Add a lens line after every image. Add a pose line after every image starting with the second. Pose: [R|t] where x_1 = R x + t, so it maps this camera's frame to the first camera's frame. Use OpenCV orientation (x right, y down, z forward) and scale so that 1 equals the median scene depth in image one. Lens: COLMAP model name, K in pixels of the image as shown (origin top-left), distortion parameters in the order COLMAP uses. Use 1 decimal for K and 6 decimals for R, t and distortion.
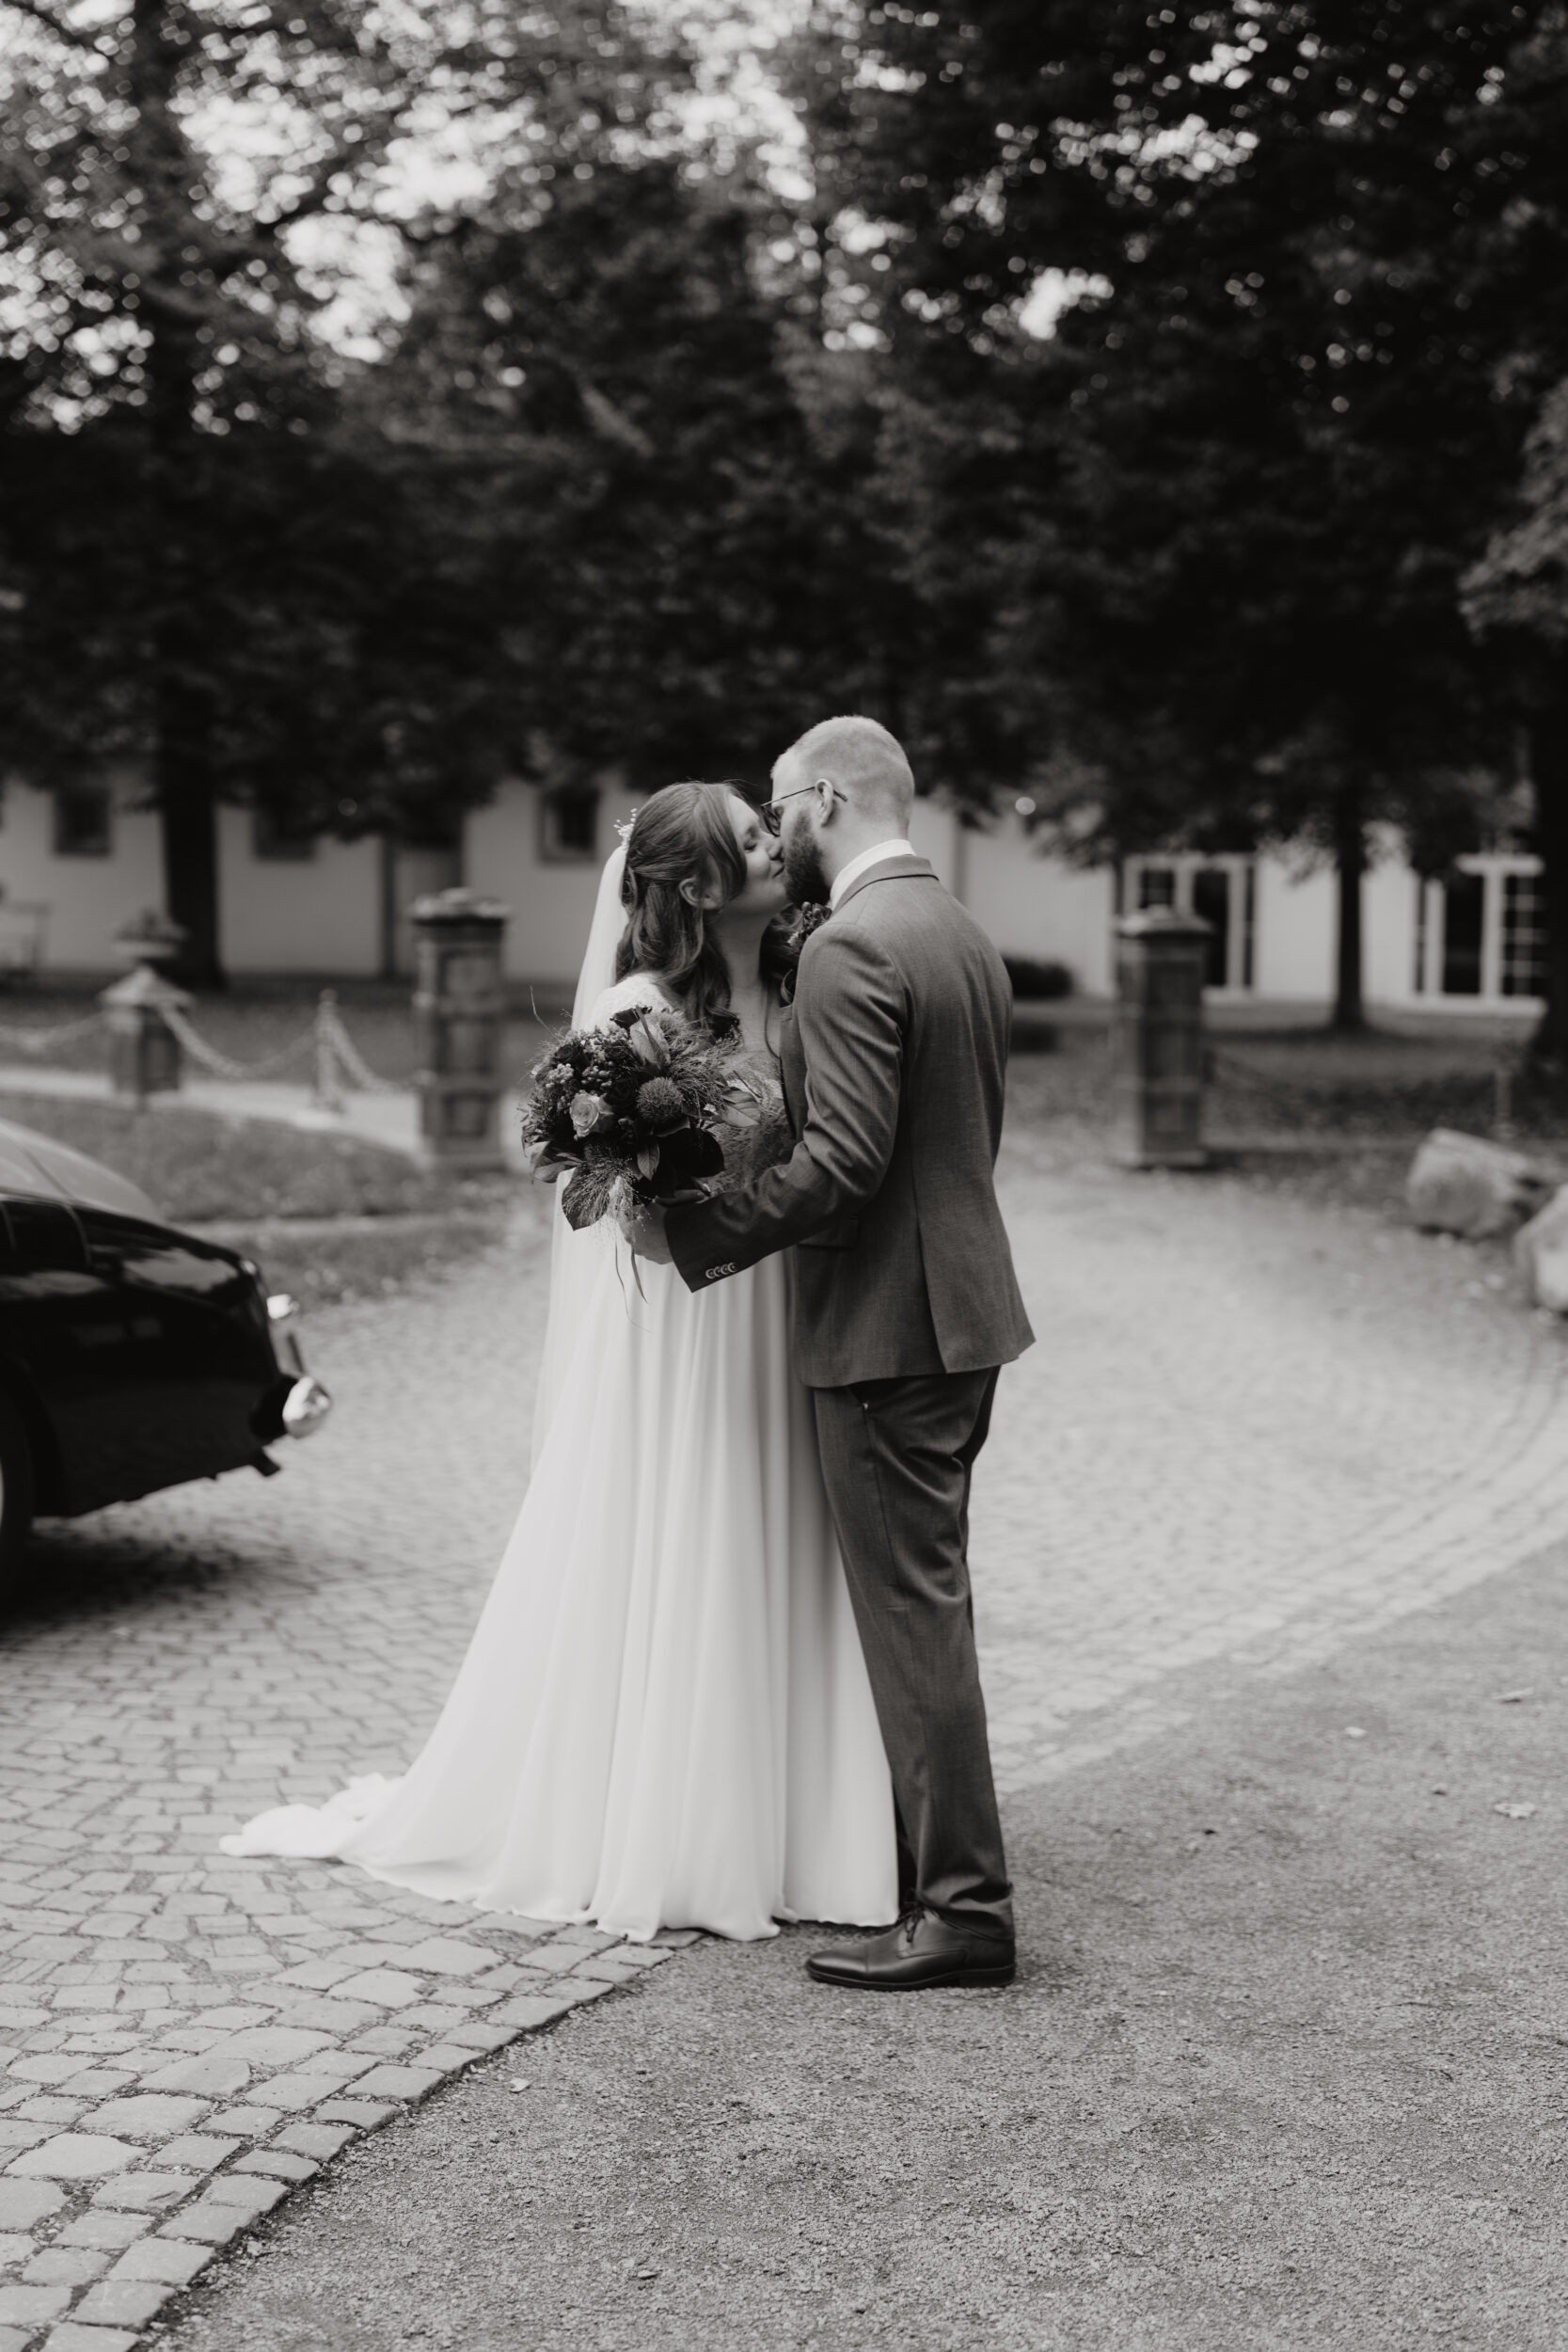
lens RADIAL K [[3269.0, 0, 784.0], [0, 3269.0, 1176.0], [0, 0, 1]] dist [0.006572, 0.007488]
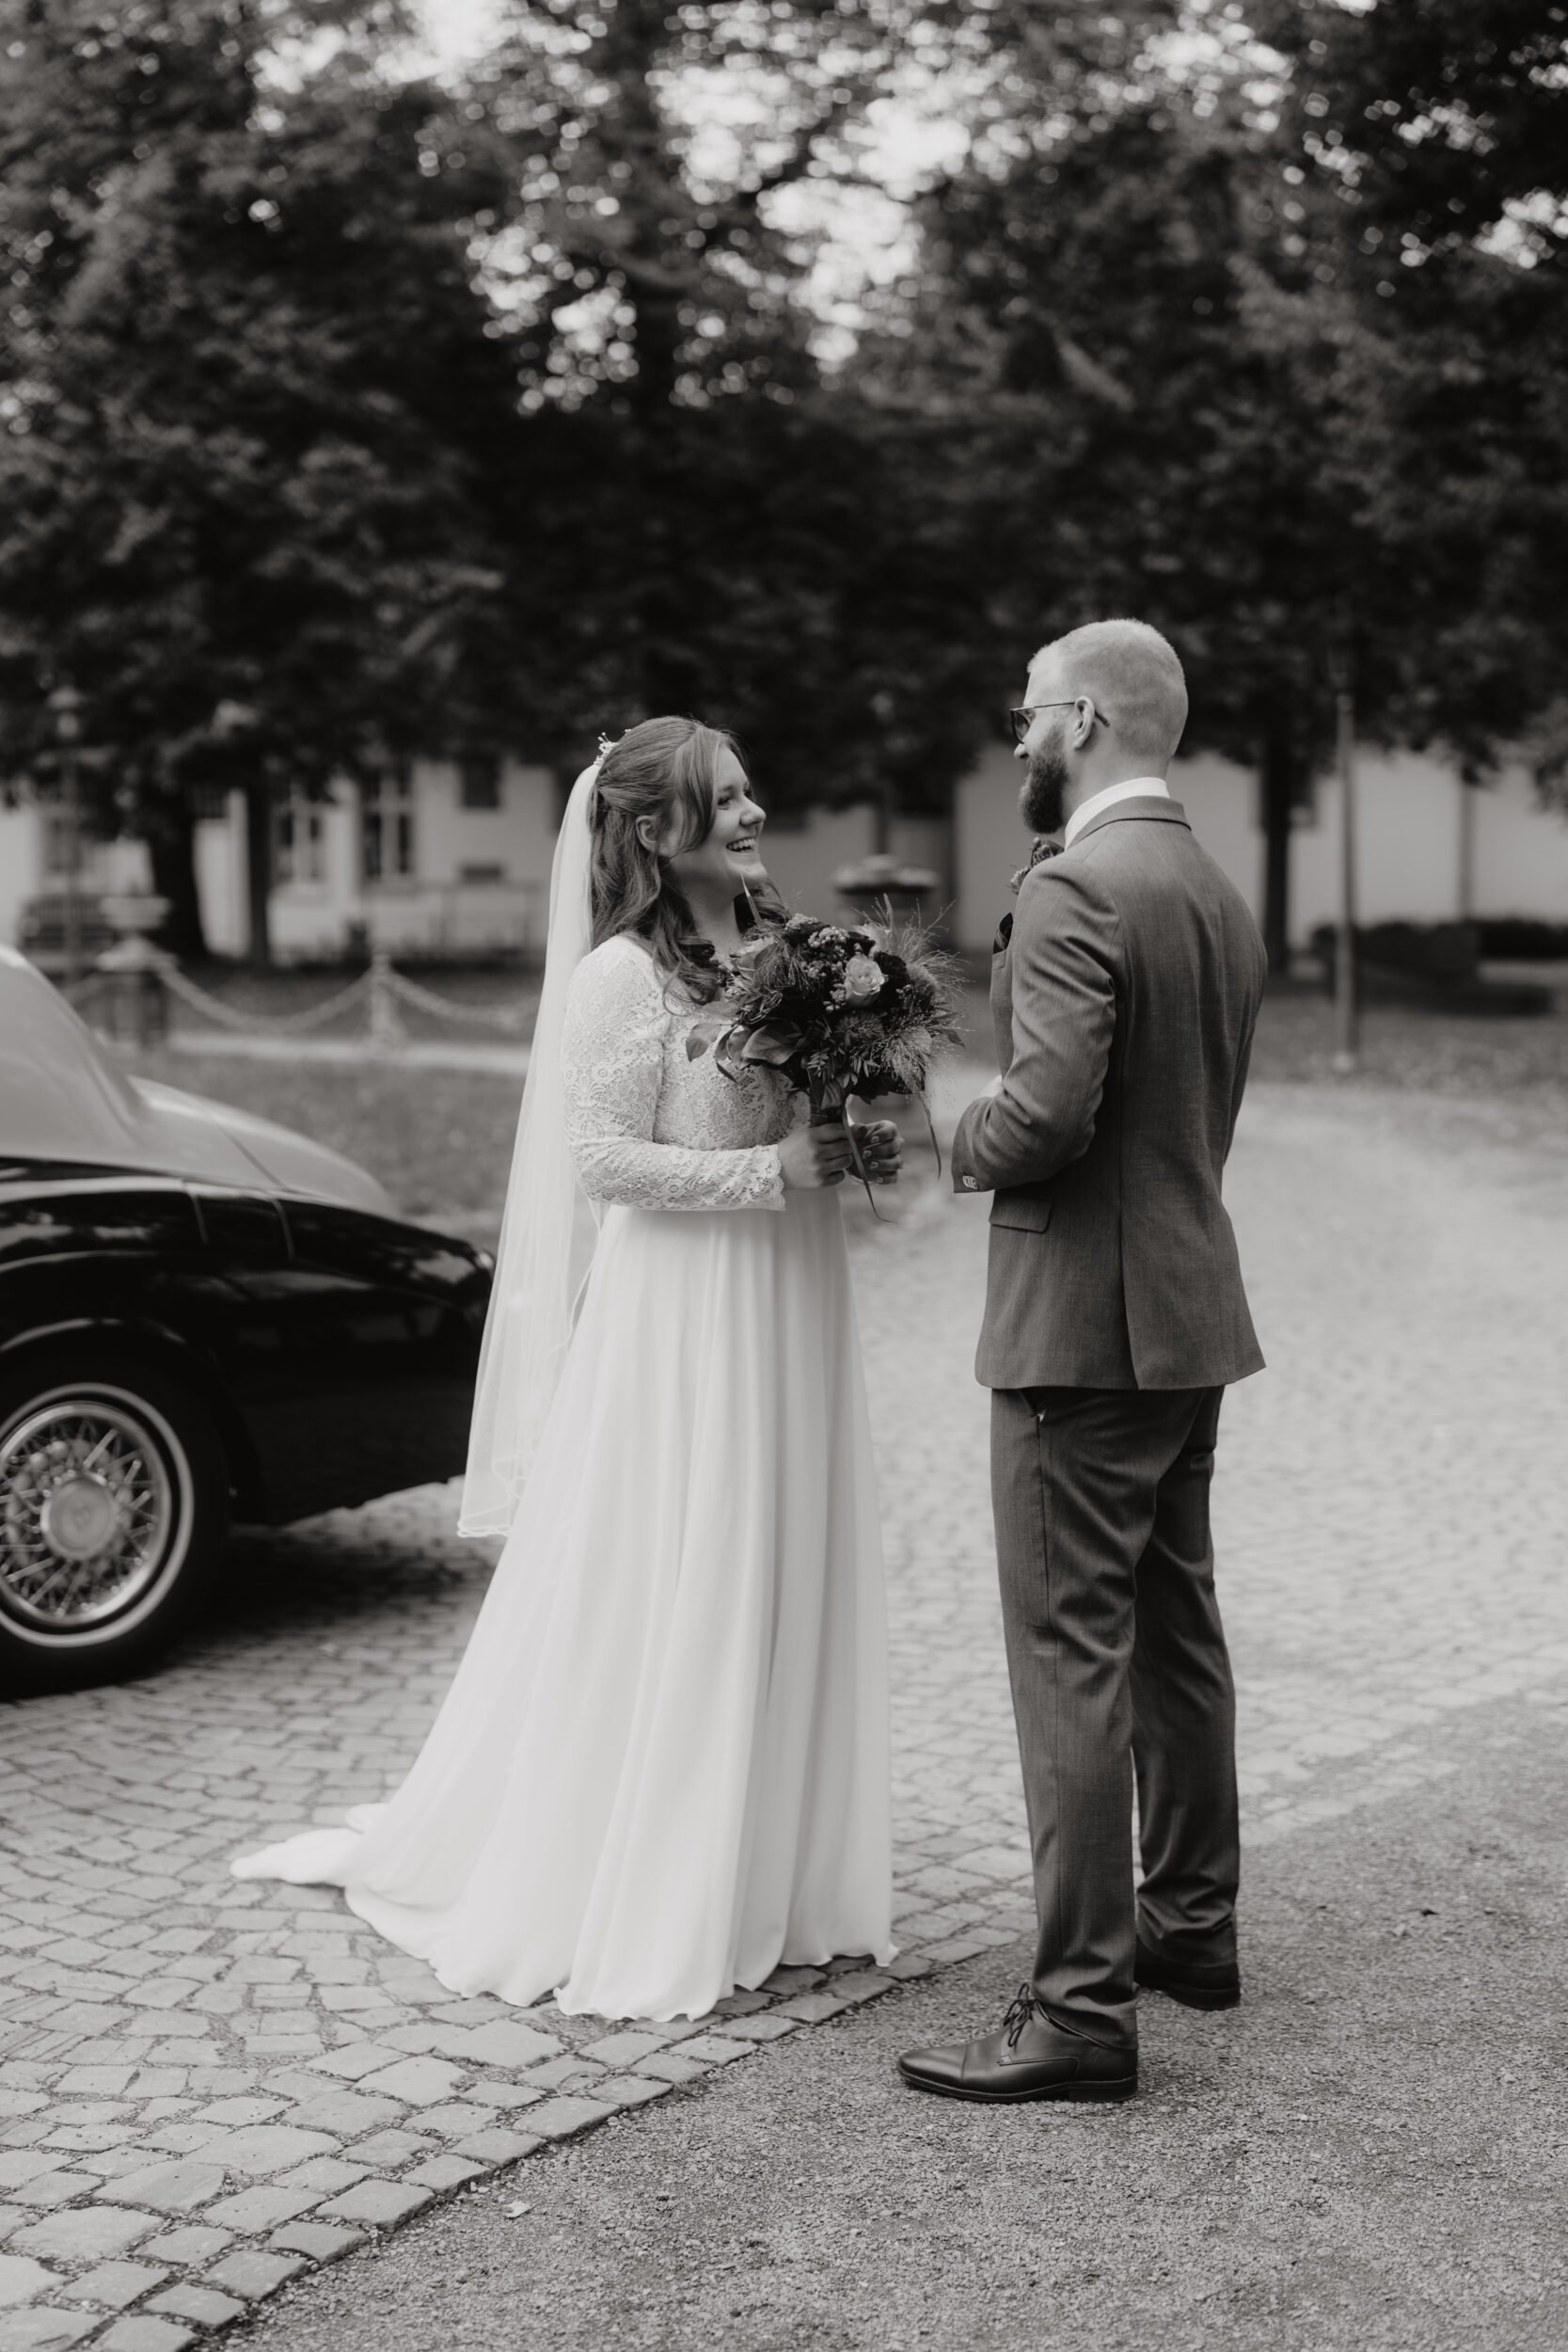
lens RADIAL K [[3329.8, 0, 784.0], [0, 3329.8, 1176.0], [0, 0, 1]] dist [-0.015384, 0.105278]
pose [[0.989002, -0.006937, -0.147739, 0.091281], [0.008136, 0.999939, 0.007519, -0.002884], [0.147677, -0.008639, 0.988998, 0.100402]]
